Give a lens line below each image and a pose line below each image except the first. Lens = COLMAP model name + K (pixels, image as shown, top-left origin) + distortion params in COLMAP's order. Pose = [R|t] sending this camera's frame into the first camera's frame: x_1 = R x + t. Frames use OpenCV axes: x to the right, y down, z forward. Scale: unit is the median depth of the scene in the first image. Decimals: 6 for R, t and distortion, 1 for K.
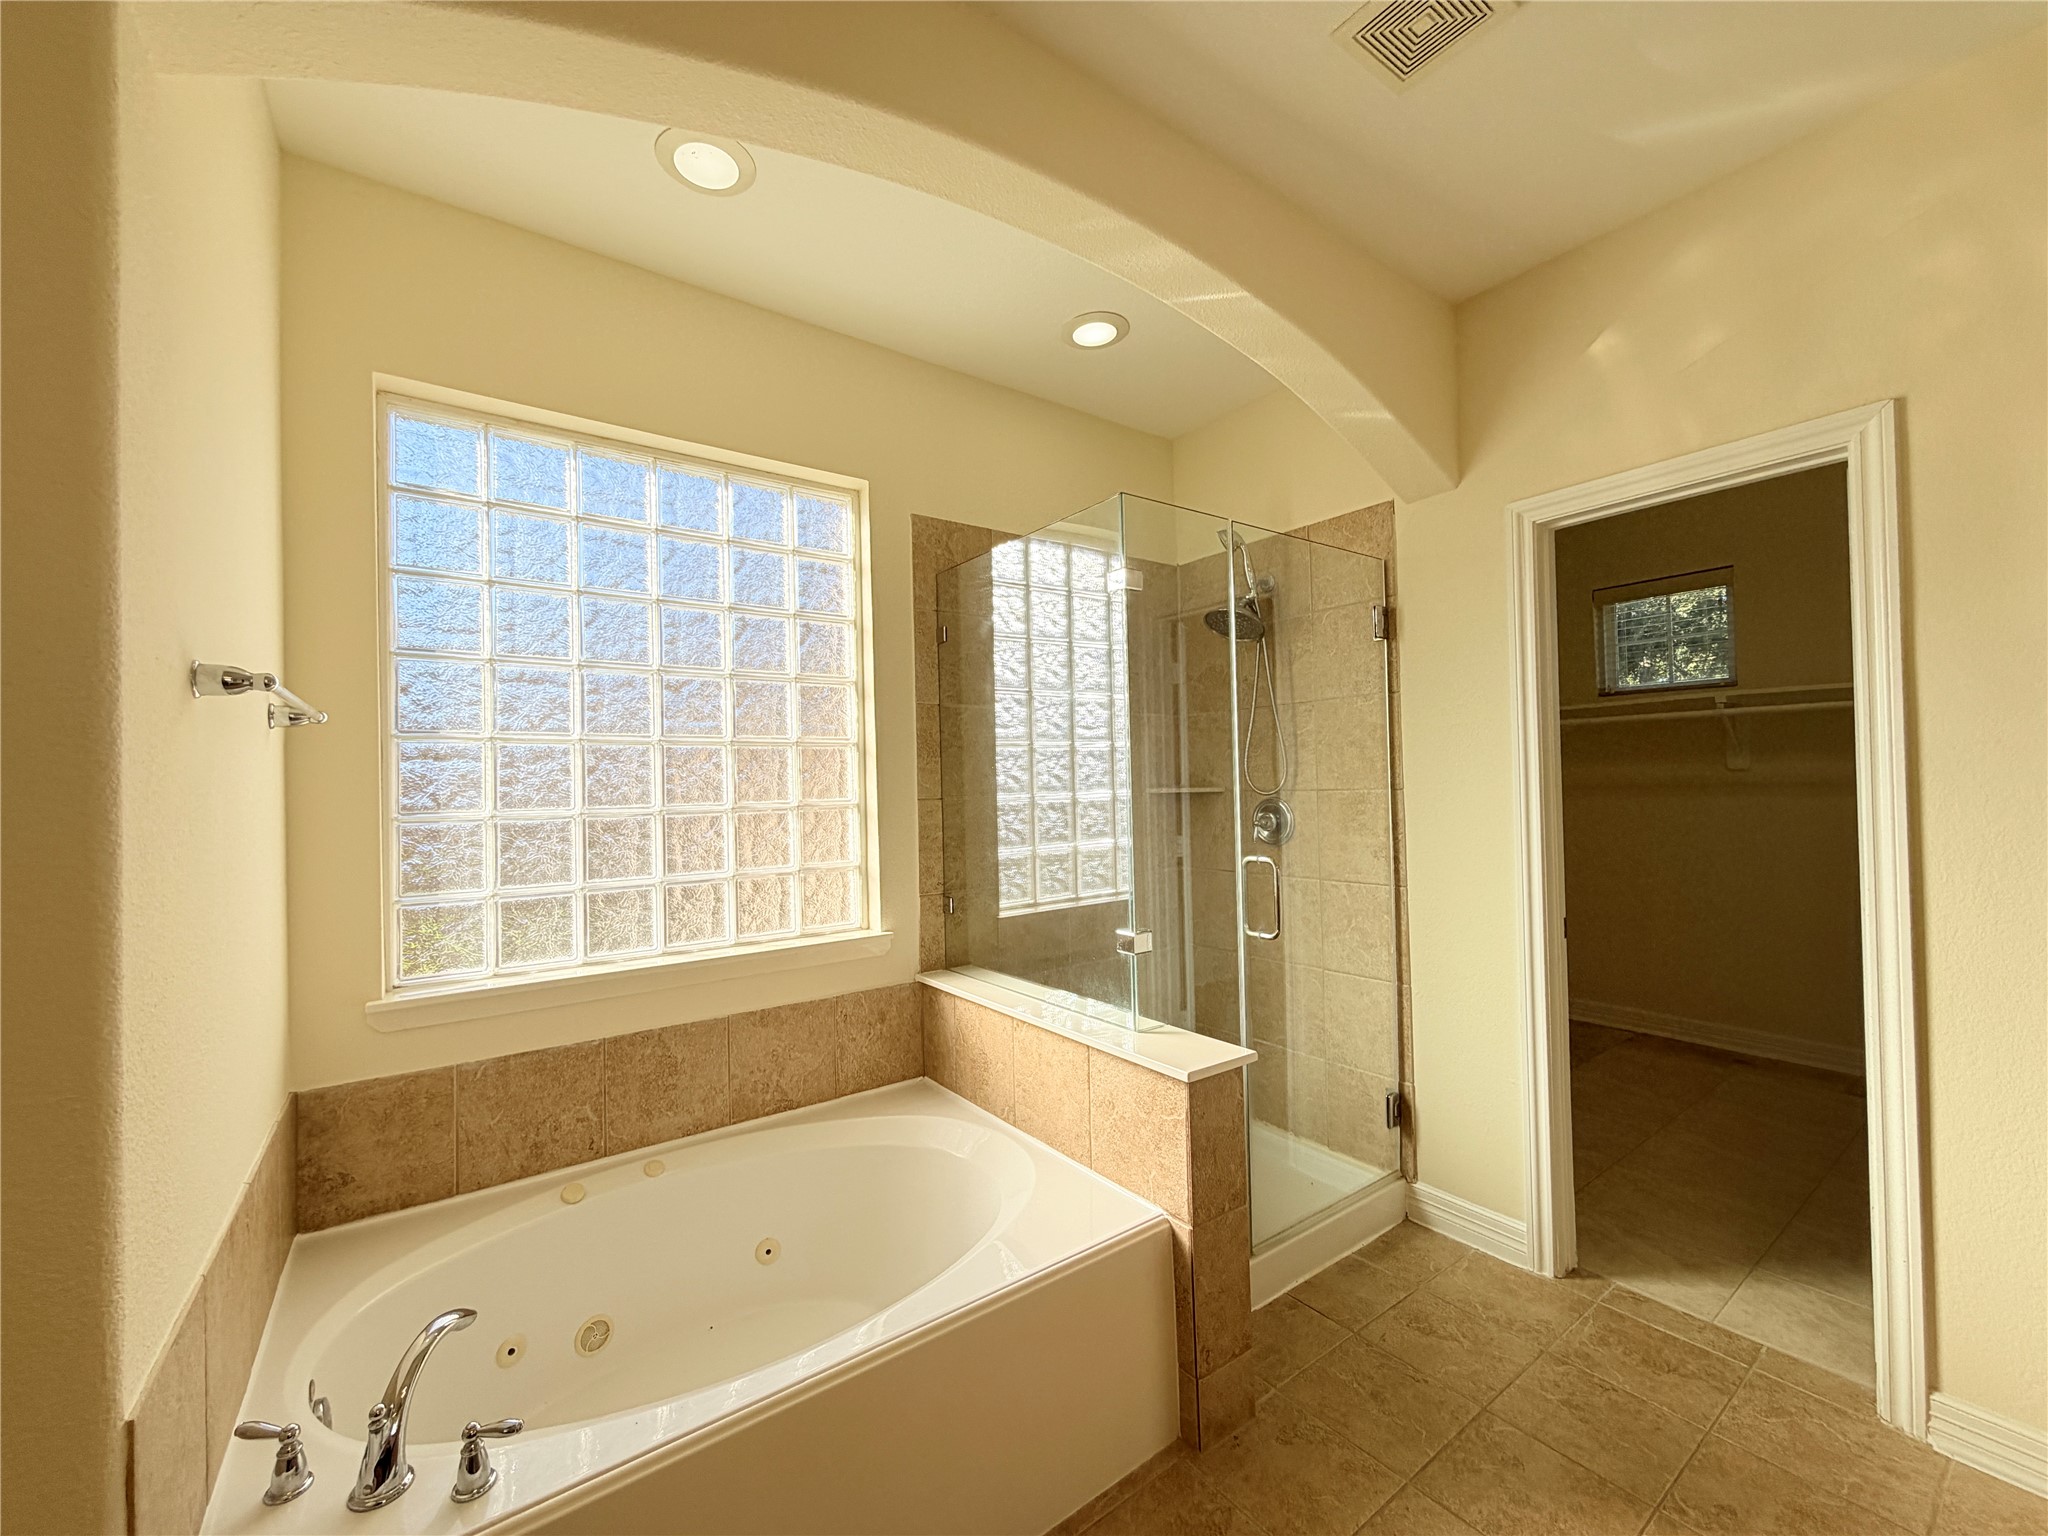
lens RADIAL K [[814.6, 0, 1017.8], [0, 814.6, 770.3], [0, 0, 1]] dist [-0.000647, -0.000136]
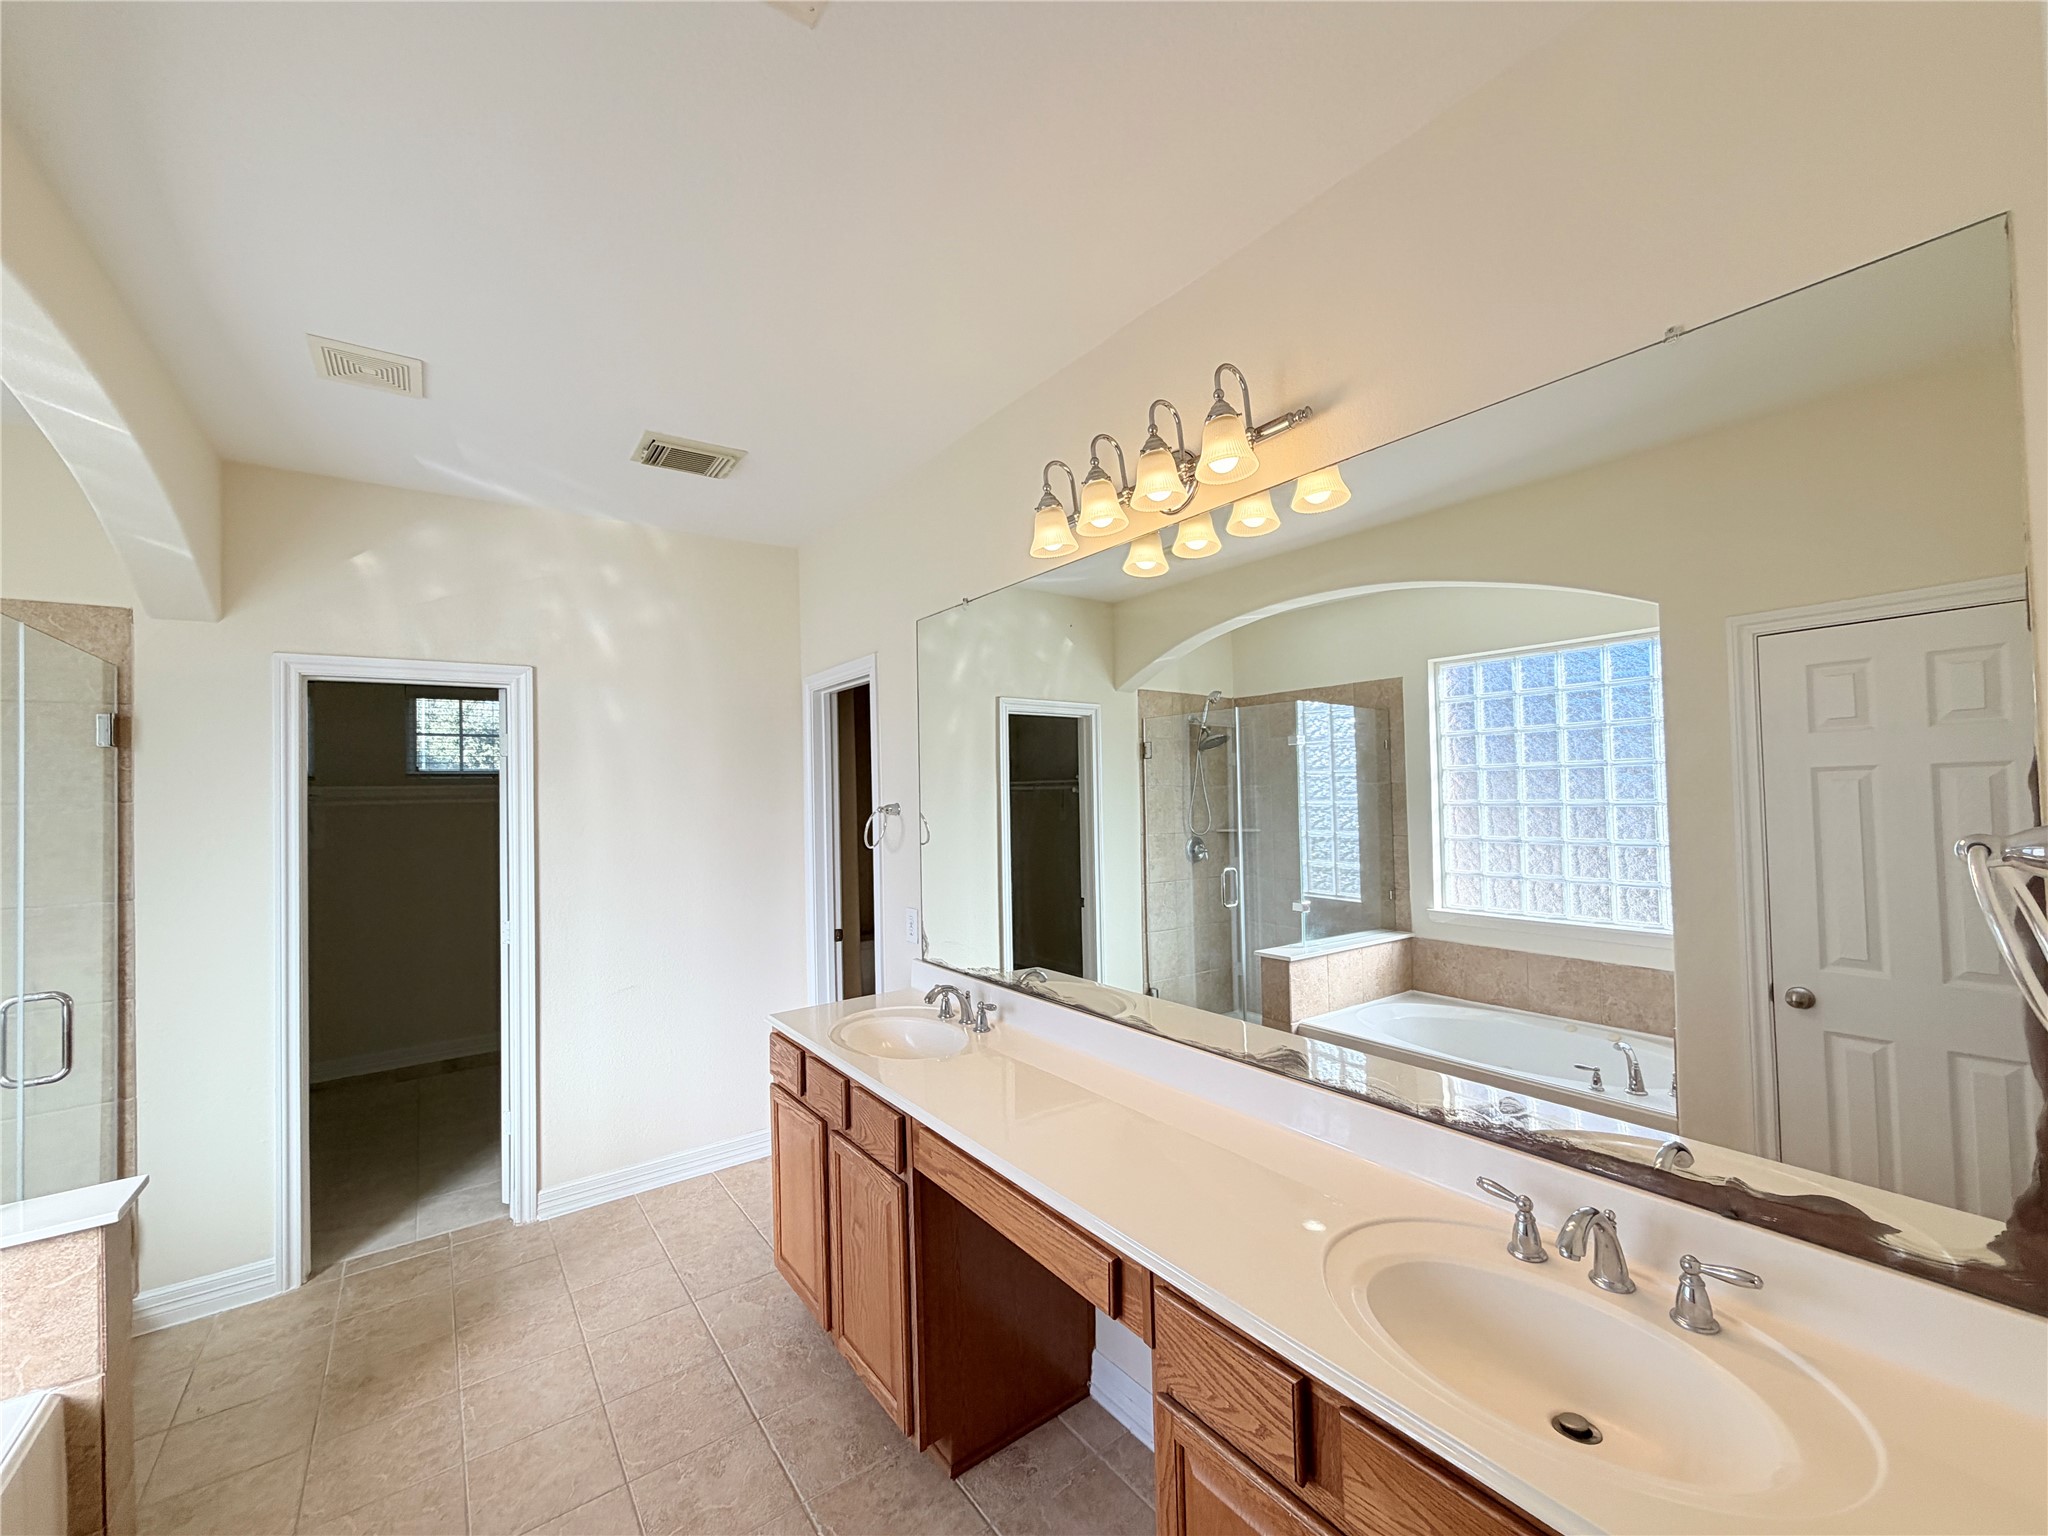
lens RADIAL K [[814.6, 0, 1017.8], [0, 814.6, 770.3], [0, 0, 1]] dist [-0.000647, -0.000136]
pose [[-0.004721, 0.046782, 0.998894, -0.604431], [0.013910, 0.998812, -0.046713, -0.082575], [-0.999892, 0.013674, -0.005366, -0.088010]]
